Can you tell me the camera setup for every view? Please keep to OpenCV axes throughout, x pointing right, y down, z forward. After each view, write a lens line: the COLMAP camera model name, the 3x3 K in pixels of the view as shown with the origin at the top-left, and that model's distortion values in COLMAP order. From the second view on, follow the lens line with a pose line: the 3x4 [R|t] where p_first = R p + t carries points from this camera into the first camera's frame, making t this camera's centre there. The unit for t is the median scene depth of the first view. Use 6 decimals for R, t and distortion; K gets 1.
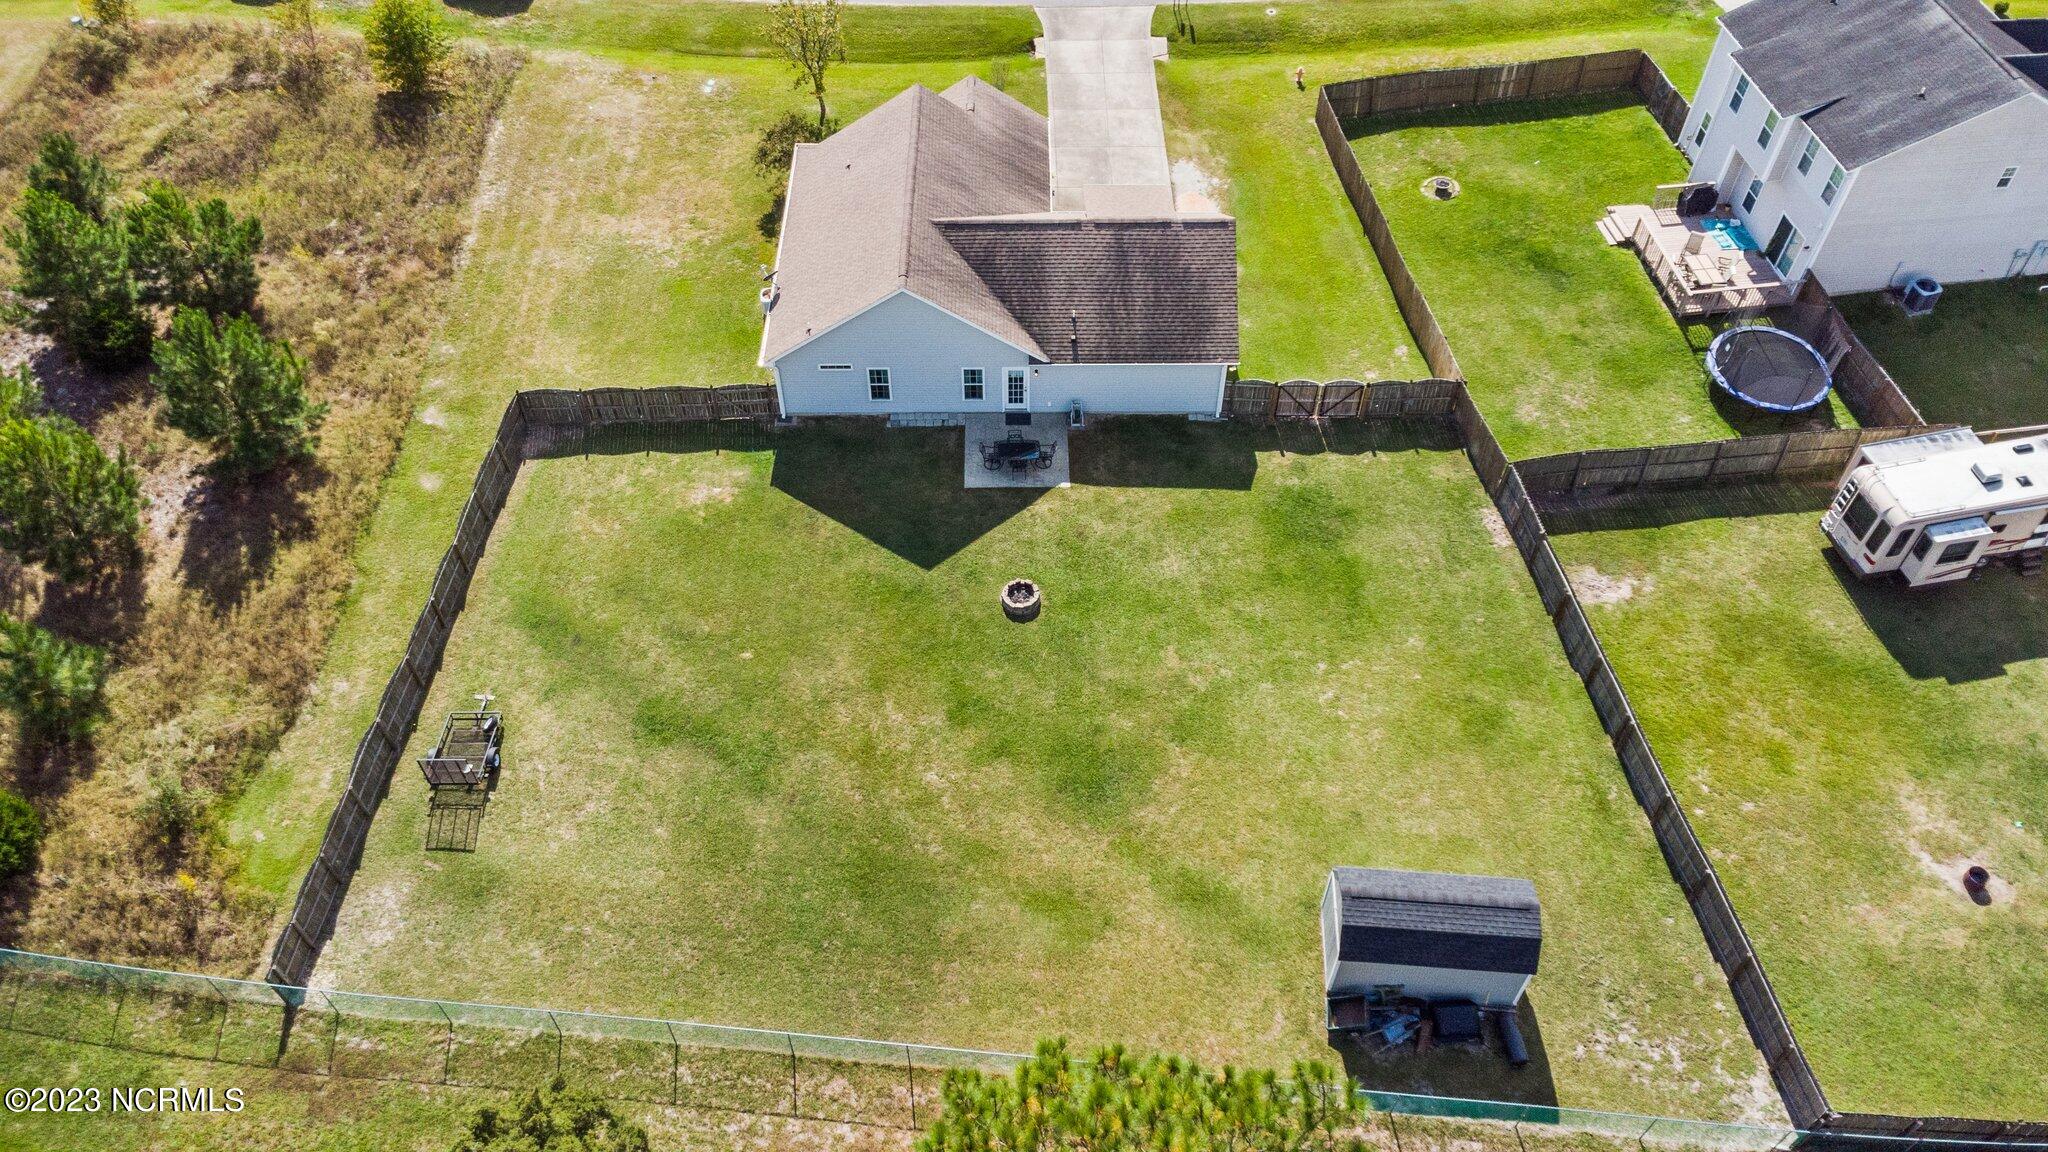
lens RADIAL K [[1495.7, 0, 1016.8], [0, 1495.7, 561.1], [0, 0, 1]] dist [0.009621, -0.001713]
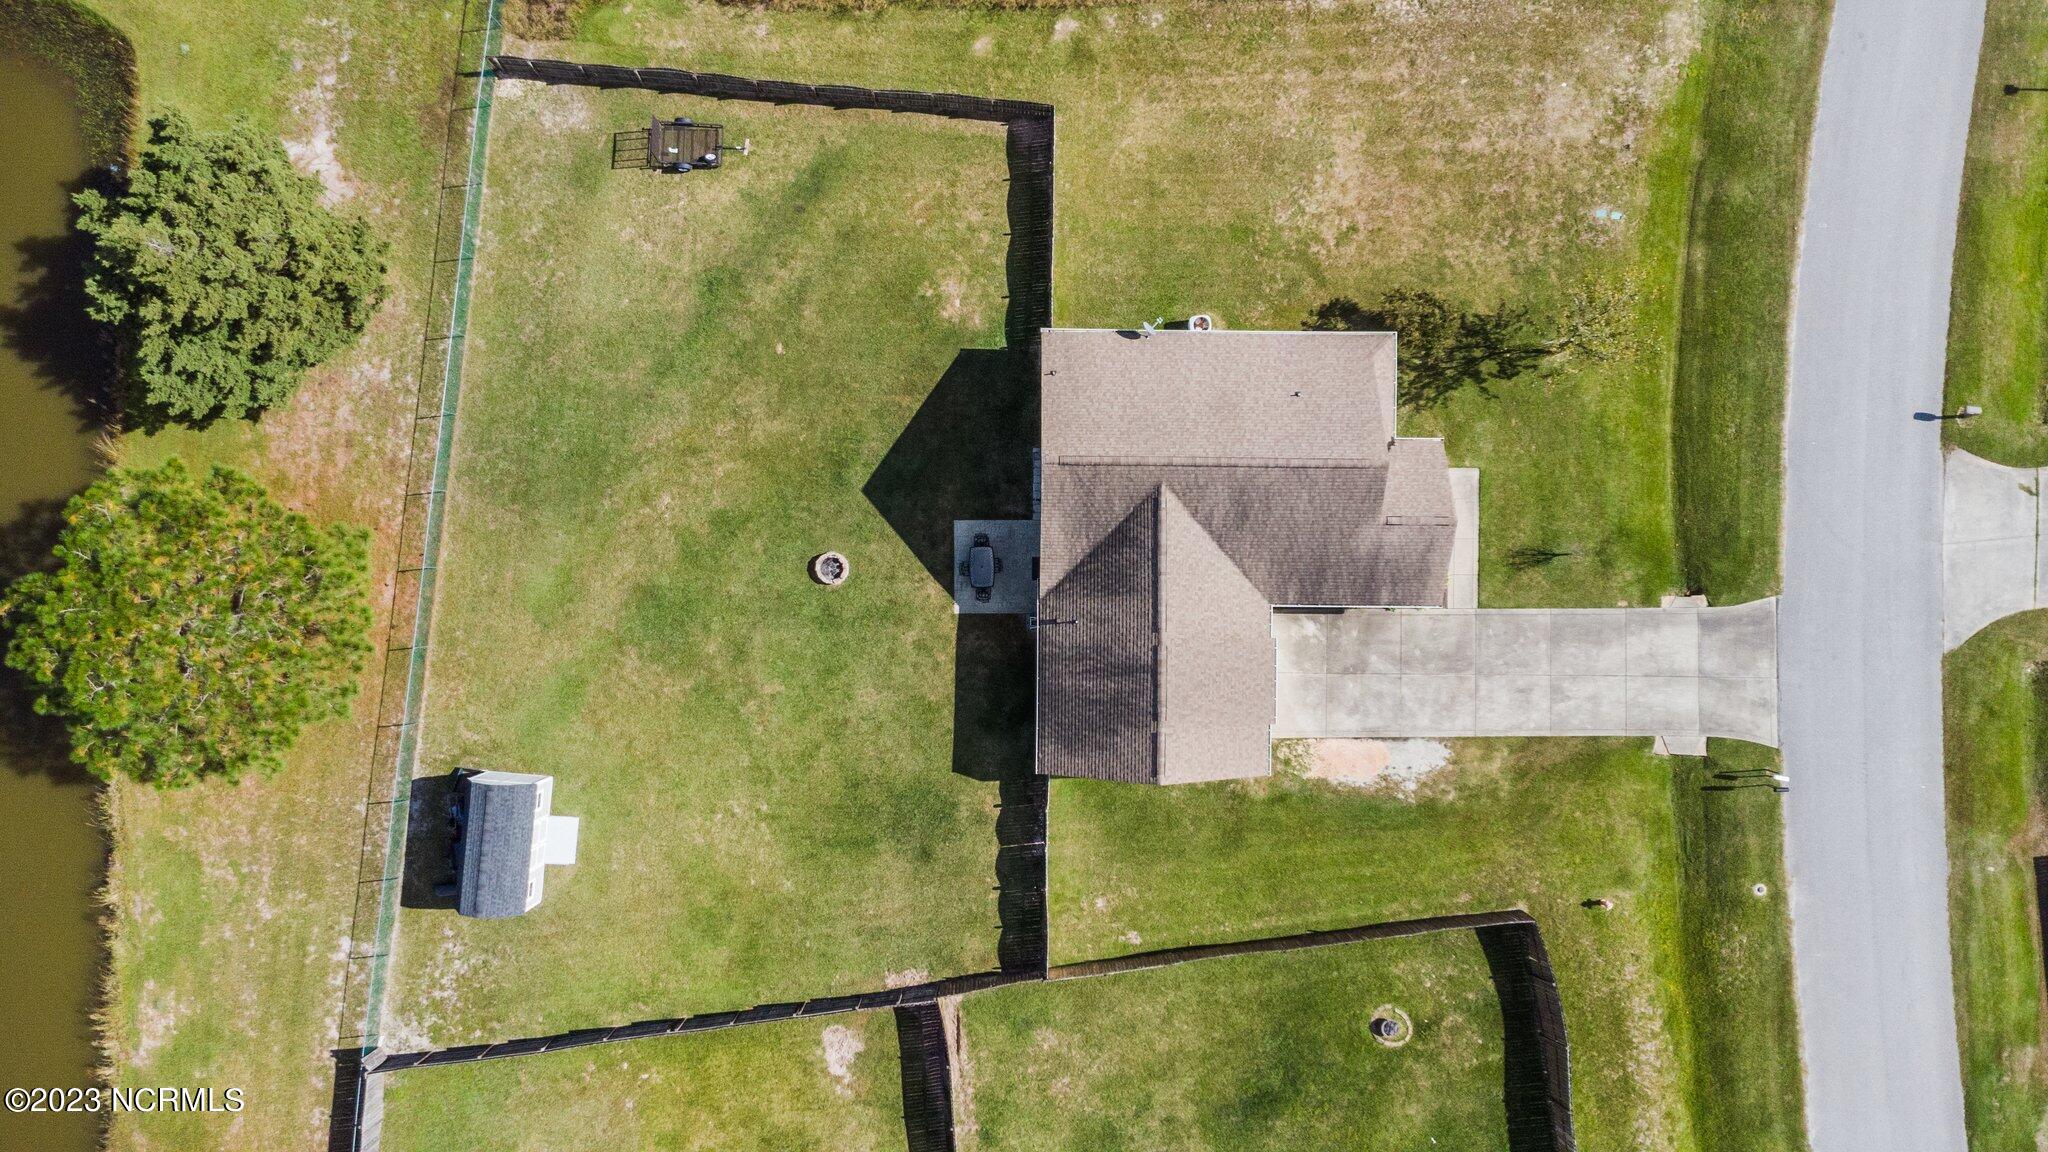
lens RADIAL K [[1495.7, 0, 1016.8], [0, 1495.7, 561.1], [0, 0, 1]] dist [0.009621, -0.001713]
pose [[-0.010165, 0.999948, -0.000634, -0.003937], [-0.753542, -0.007244, 0.657359, -0.842882], [0.657321, 0.007160, 0.753577, 0.176989]]
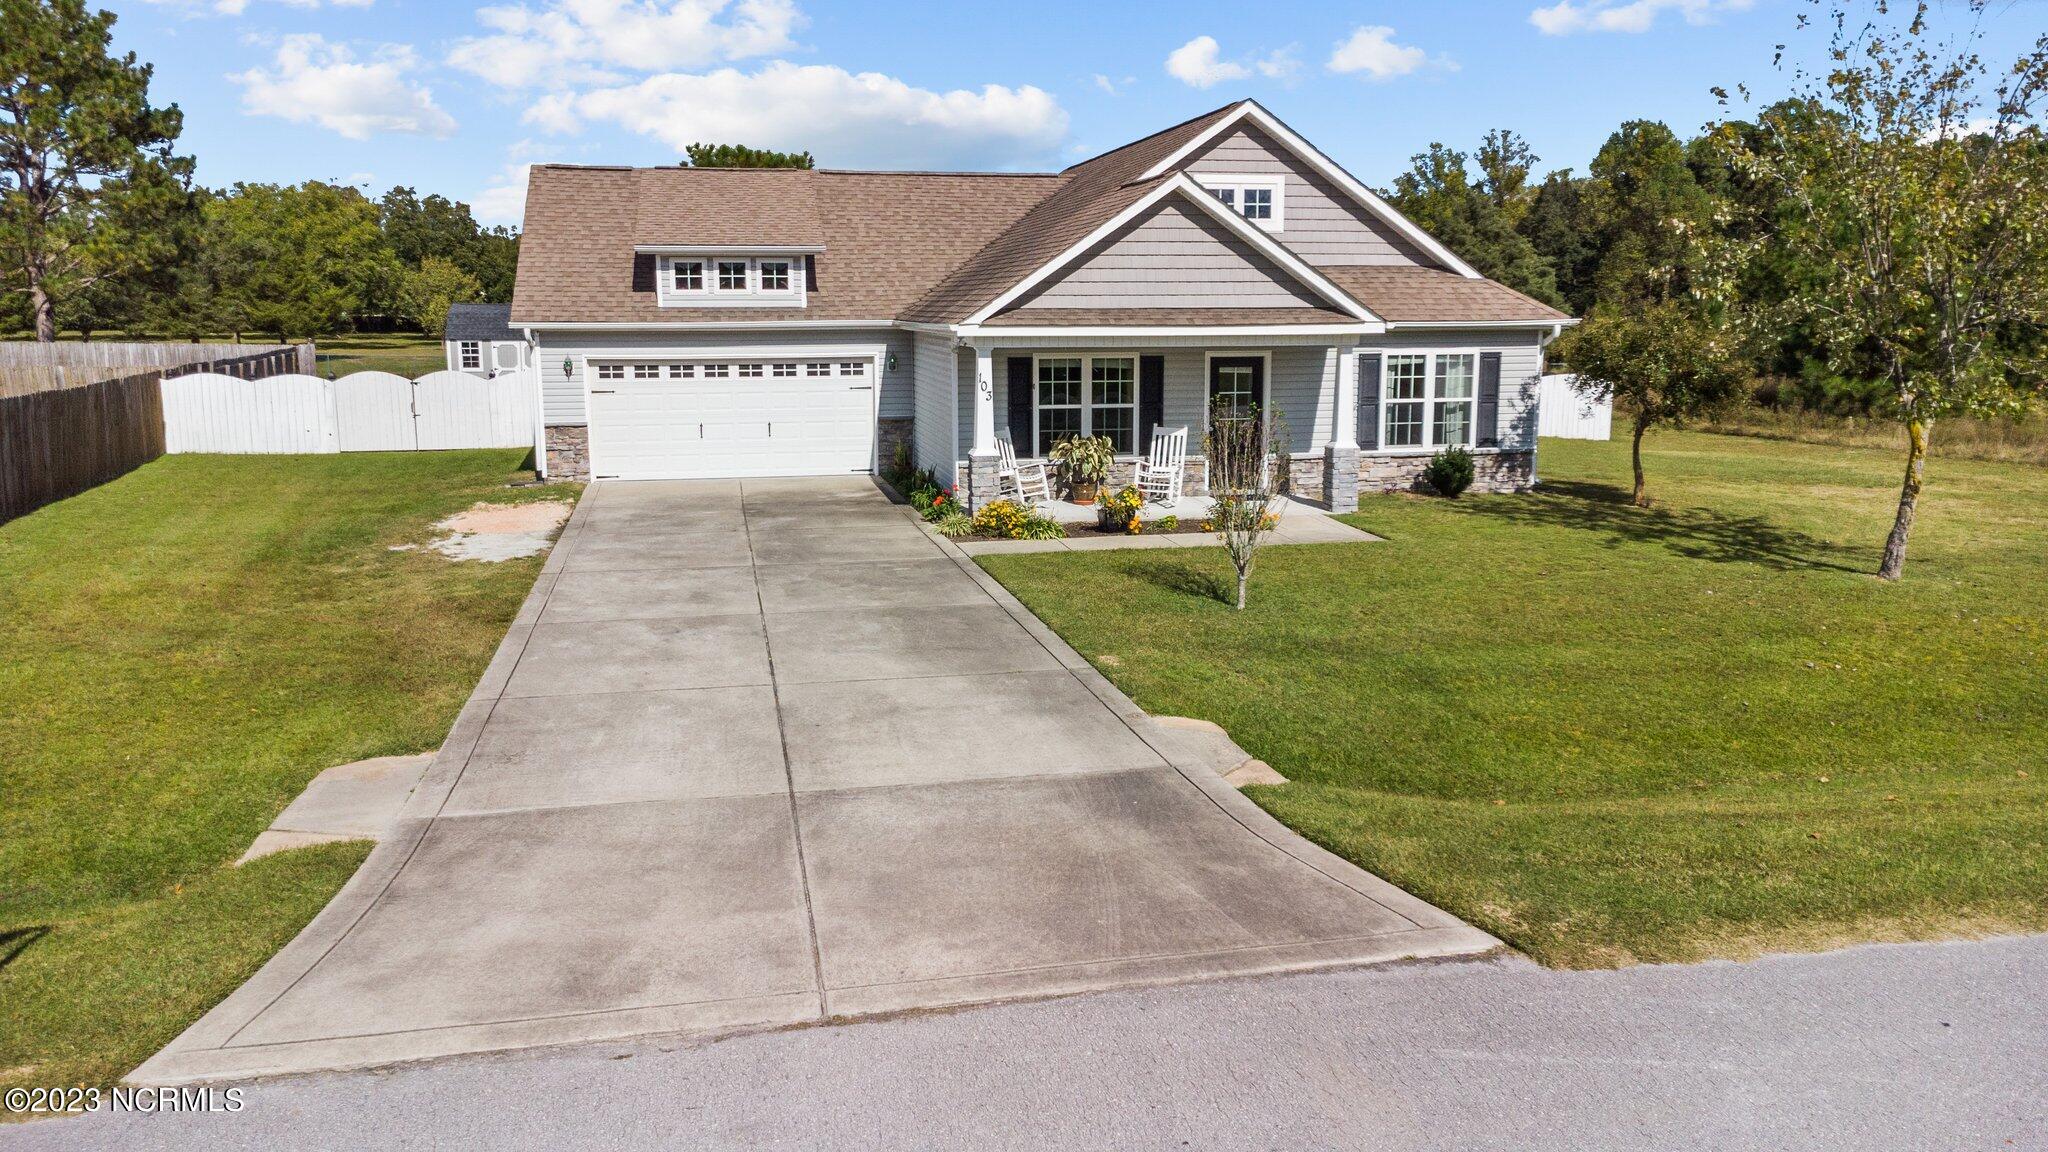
lens RADIAL K [[1495.7, 0, 1016.8], [0, 1495.7, 561.1], [0, 0, 1]] dist [0.009621, -0.001713]
pose [[-0.980550, 0.040029, -0.192145, 0.085523], [-0.144401, 0.515910, 0.844384, -0.653652], [0.132929, 0.855707, -0.500096, 1.455436]]
